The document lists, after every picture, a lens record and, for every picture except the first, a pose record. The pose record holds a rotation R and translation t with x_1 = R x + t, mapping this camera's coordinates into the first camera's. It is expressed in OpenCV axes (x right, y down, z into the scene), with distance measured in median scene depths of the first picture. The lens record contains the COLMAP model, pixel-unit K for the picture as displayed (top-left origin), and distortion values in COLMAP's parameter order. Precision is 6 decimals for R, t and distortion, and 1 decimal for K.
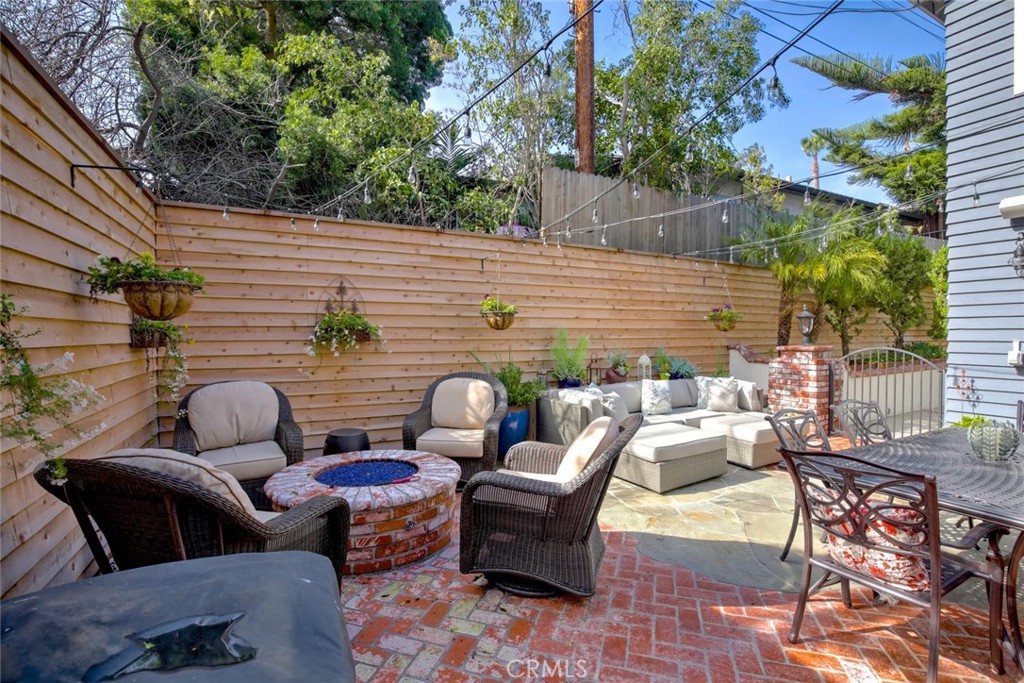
lens RADIAL K [[476.8, 0, 513.4], [0, 476.8, 338.6], [0, 0, 1]] dist [-0.030694, 0.006567]
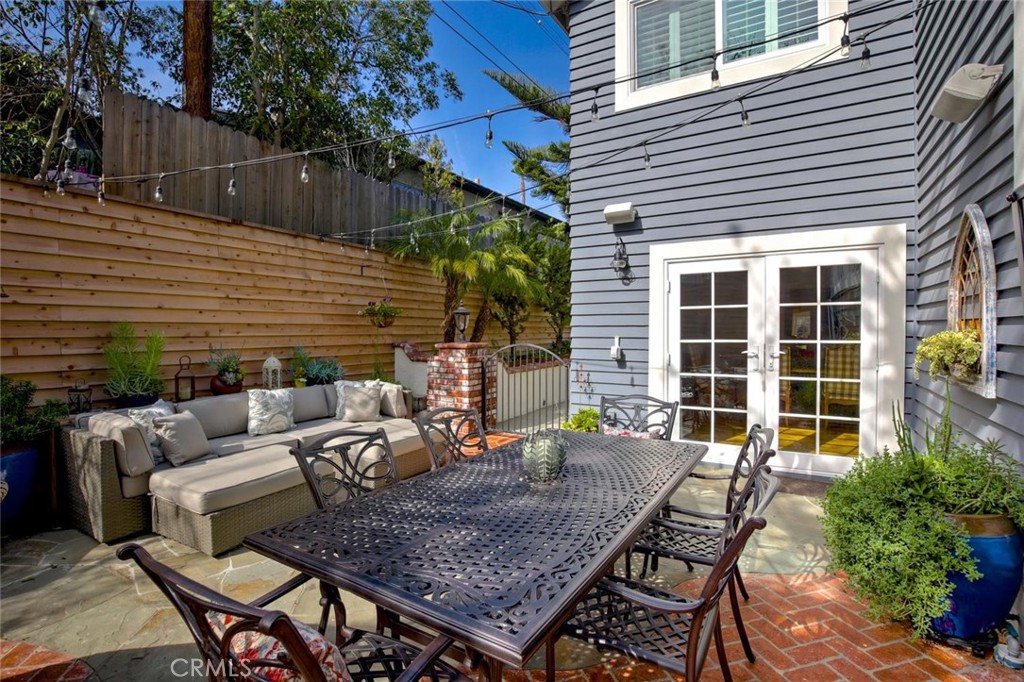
lens RADIAL K [[472.9, 0, 513.2], [0, 472.9, 336.4], [0, 0, 1]] dist [-0.020440, 0.000030]
pose [[0.861395, -0.004733, 0.507914, 0.228448], [0.004187, 0.999989, 0.002217, 0.000248], [-0.507918, 0.000217, 0.861405, 0.121632]]
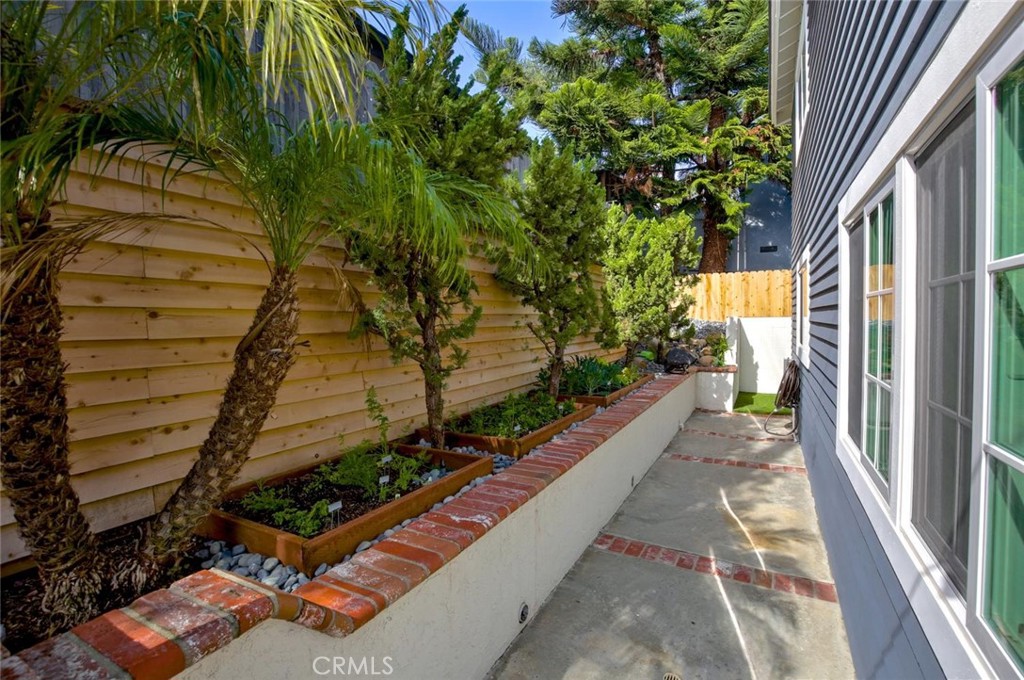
lens RADIAL K [[472.9, 0, 513.2], [0, 472.9, 335.4], [0, 0, 1]] dist [-0.020440, 0.000030]
pose [[0.838201, -0.021755, 0.544928, 0.748277], [0.010831, 0.999671, 0.023248, -0.052167], [-0.545255, -0.013584, 0.838160, 0.882418]]
